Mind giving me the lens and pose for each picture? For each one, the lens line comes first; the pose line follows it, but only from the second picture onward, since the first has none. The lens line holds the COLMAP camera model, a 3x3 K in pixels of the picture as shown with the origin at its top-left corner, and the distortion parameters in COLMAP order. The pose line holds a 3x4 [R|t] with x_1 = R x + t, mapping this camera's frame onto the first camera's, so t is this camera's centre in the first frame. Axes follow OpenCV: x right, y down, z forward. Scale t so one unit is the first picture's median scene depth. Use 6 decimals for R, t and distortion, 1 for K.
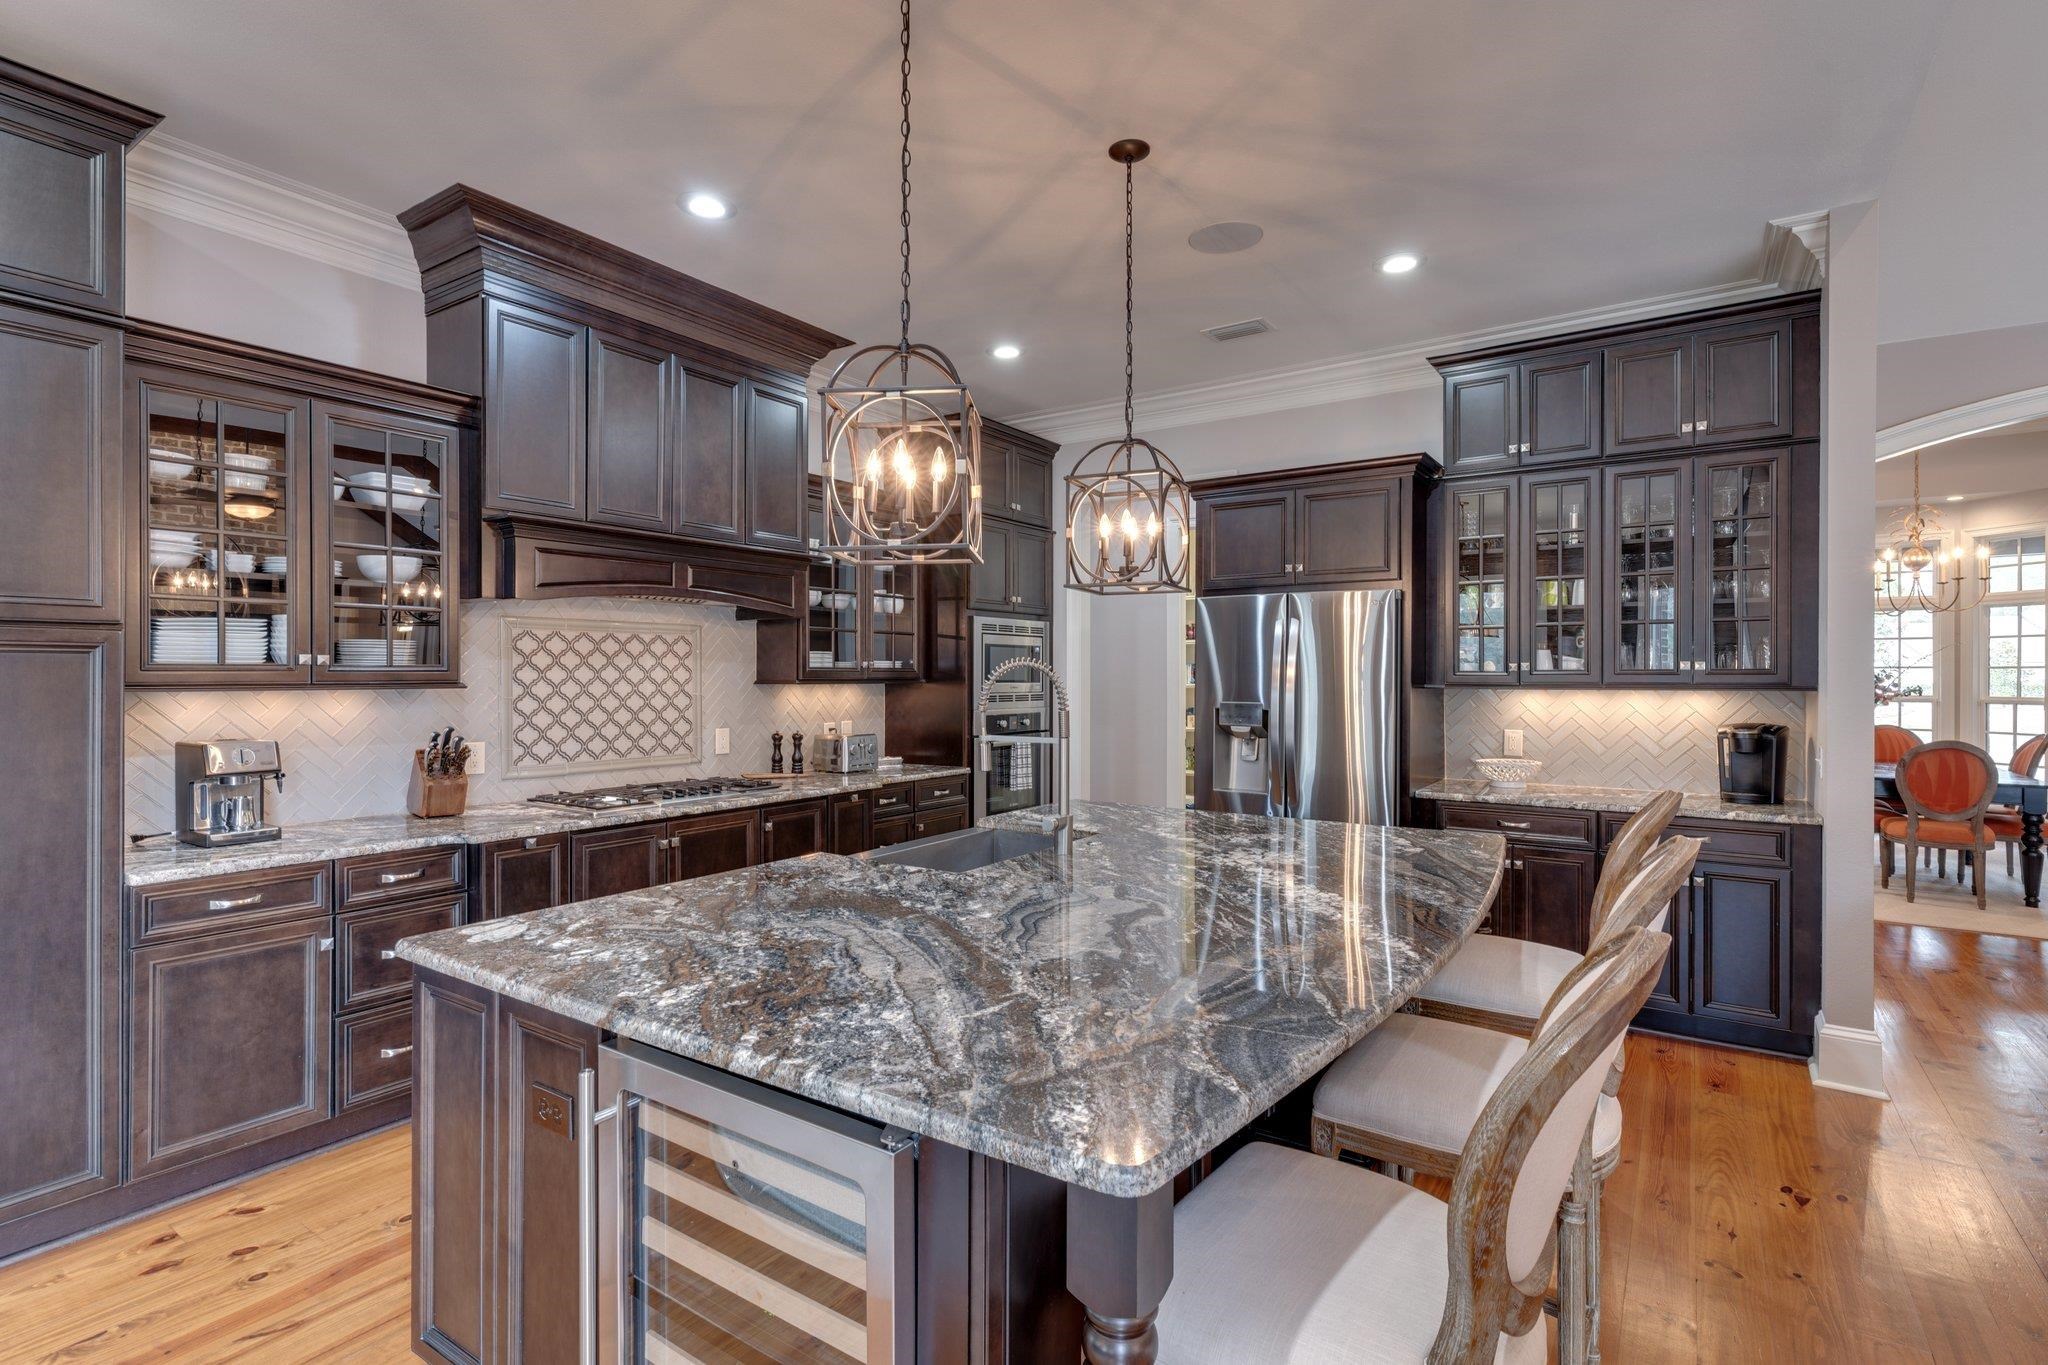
lens RADIAL K [[981.3, 0, 1024.4], [0, 981.3, 678.4], [0, 0, 1]] dist [0.000625, 0.000263]
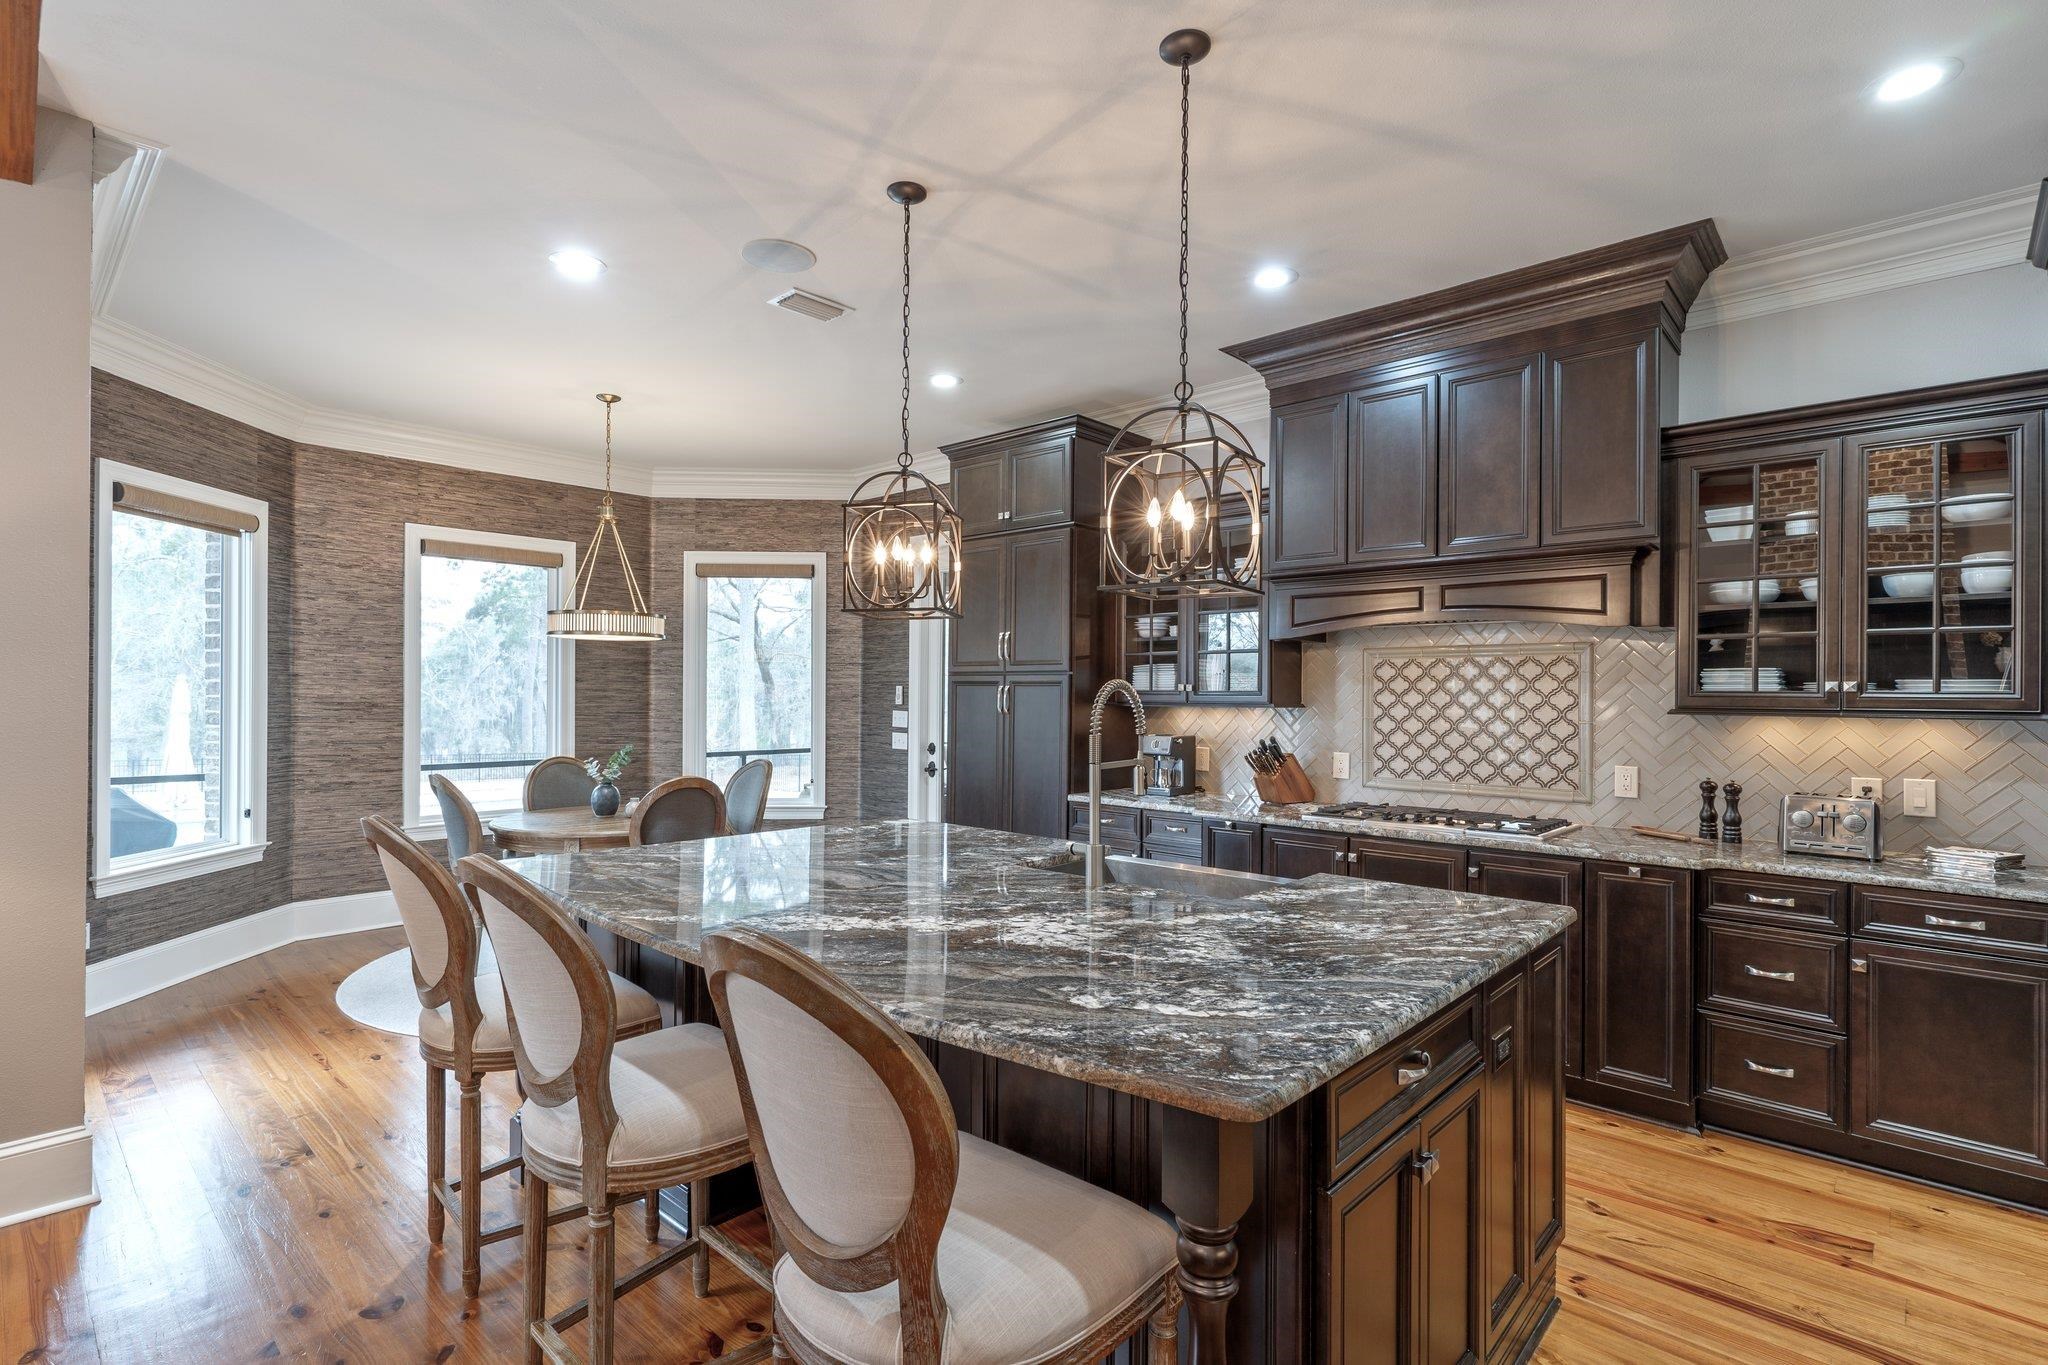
lens RADIAL K [[981.3, 0, 1008.2], [0, 981.3, 688.4], [0, 0, 1]] dist [0.000625, 0.000263]
pose [[-0.166523, -0.010639, -0.985980, 0.696809], [-0.015762, 0.999843, -0.008127, 0.000775], [0.985912, 0.014188, -0.166664, 0.752828]]
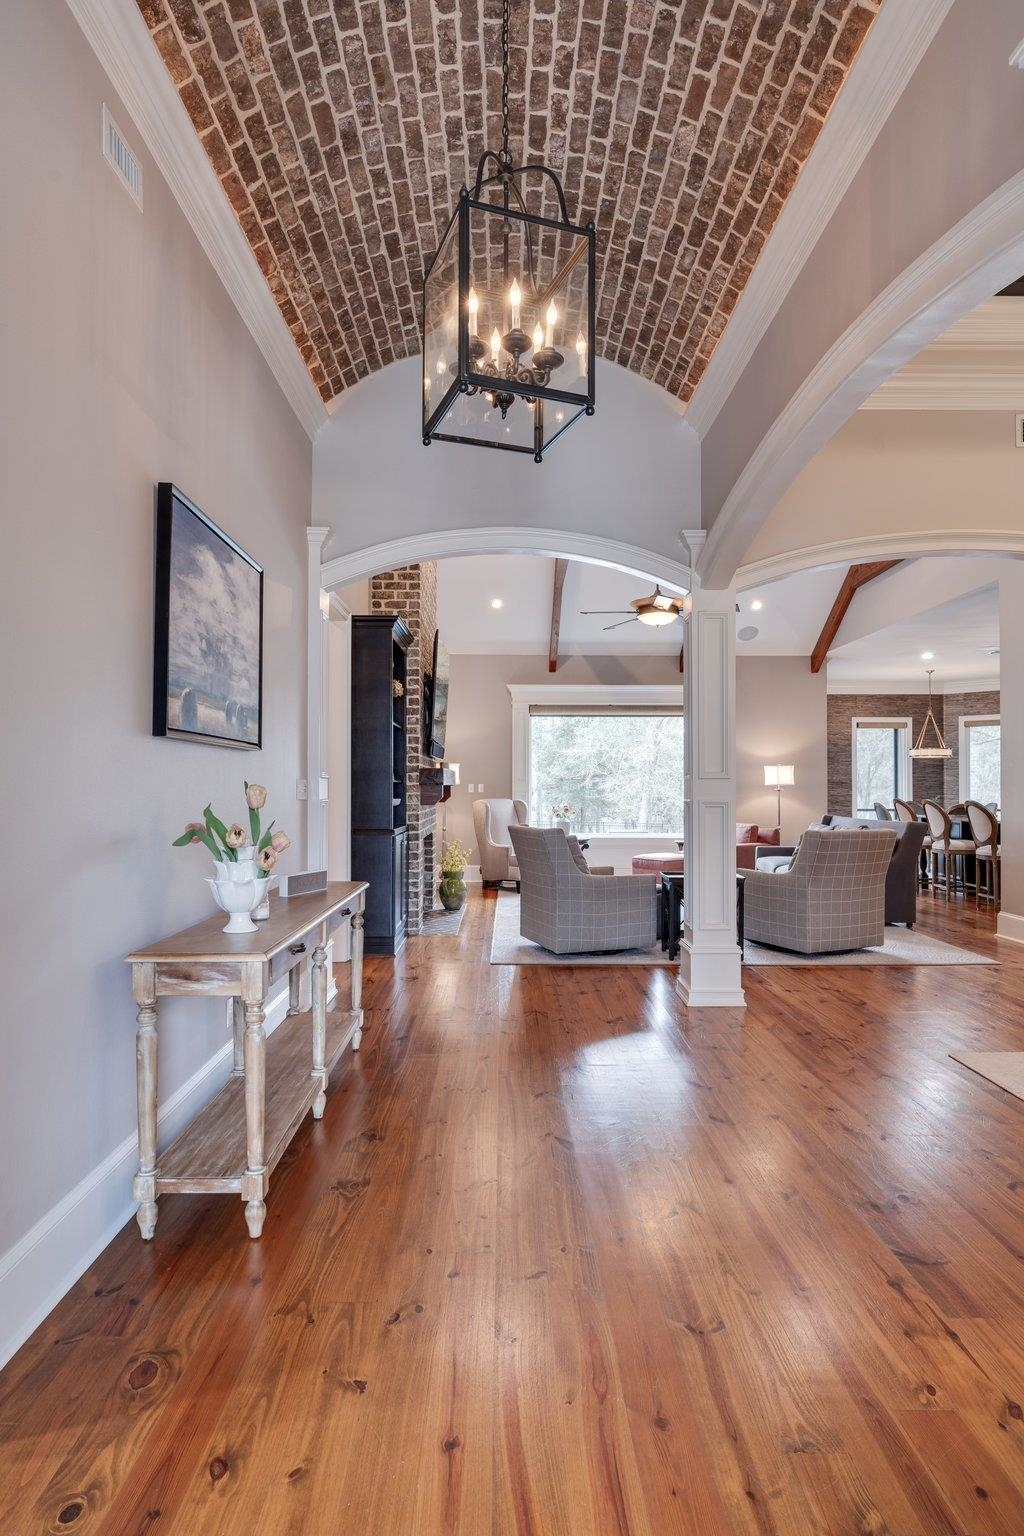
lens RADIAL K [[848.7, 0, 514.4], [0, 848.7, 779.9], [0, 0, 1]] dist [0.001051, 0.000100]
pose [[-0.822899, -0.010697, -0.568086, 2.609330], [-0.010275, 0.999939, -0.003944, 0.046243], [0.568094, 0.002592, -0.822960, 1.751963]]
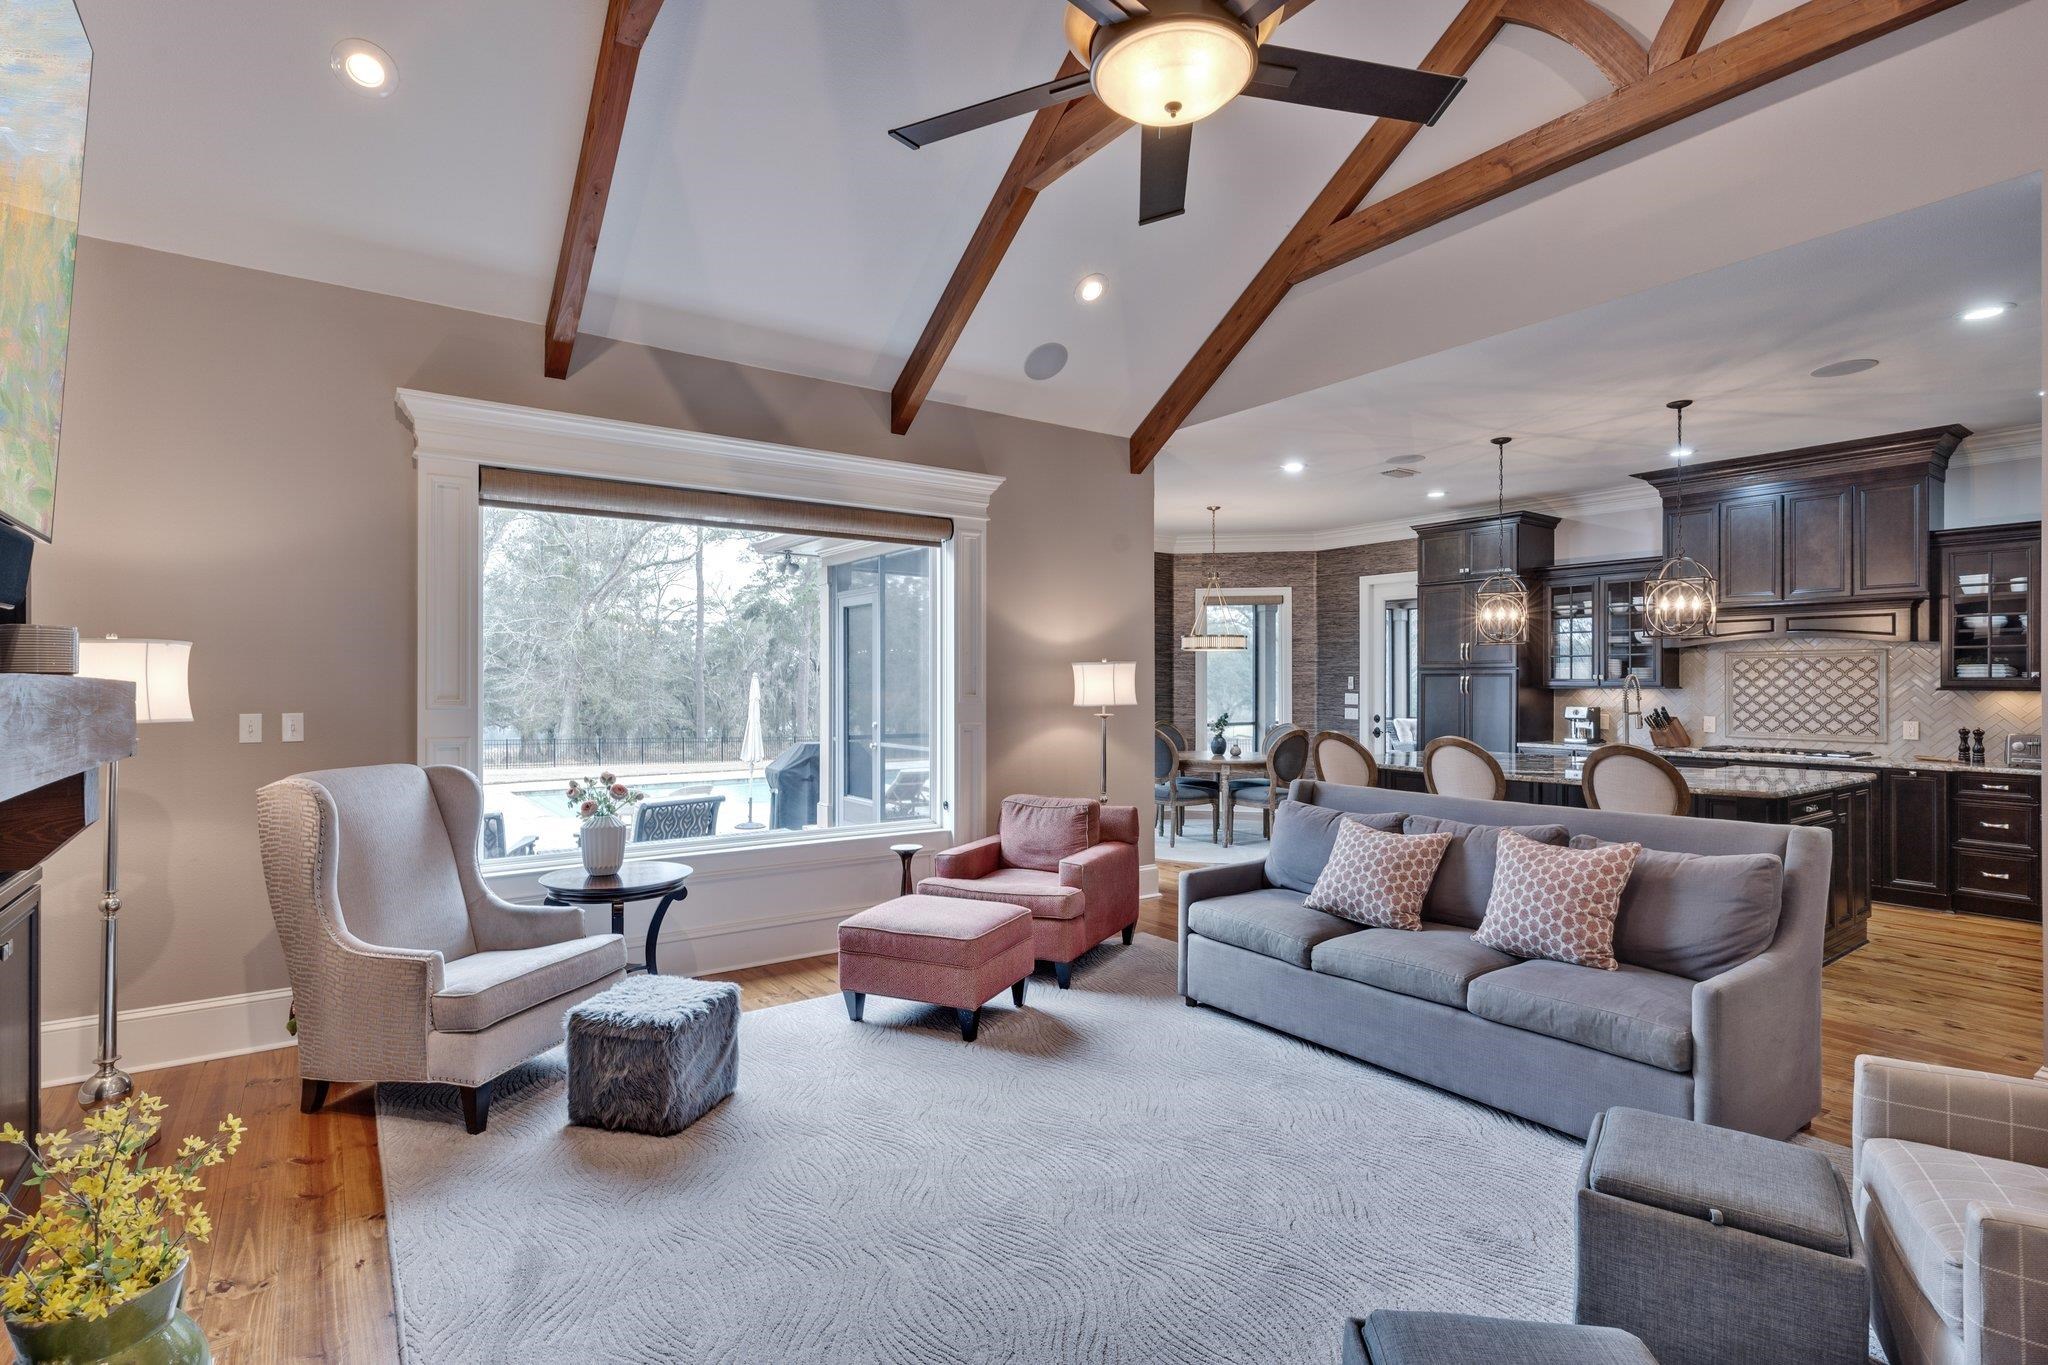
lens RADIAL K [[981.3, 0, 1009.3], [0, 981.3, 677.3], [0, 0, 1]] dist [0.000625, 0.000263]
pose [[-0.361256, -0.009780, -0.932416, 1.743333], [-0.010655, 0.999923, -0.006360, 0.012564], [0.932406, 0.007637, -0.361332, 0.370393]]
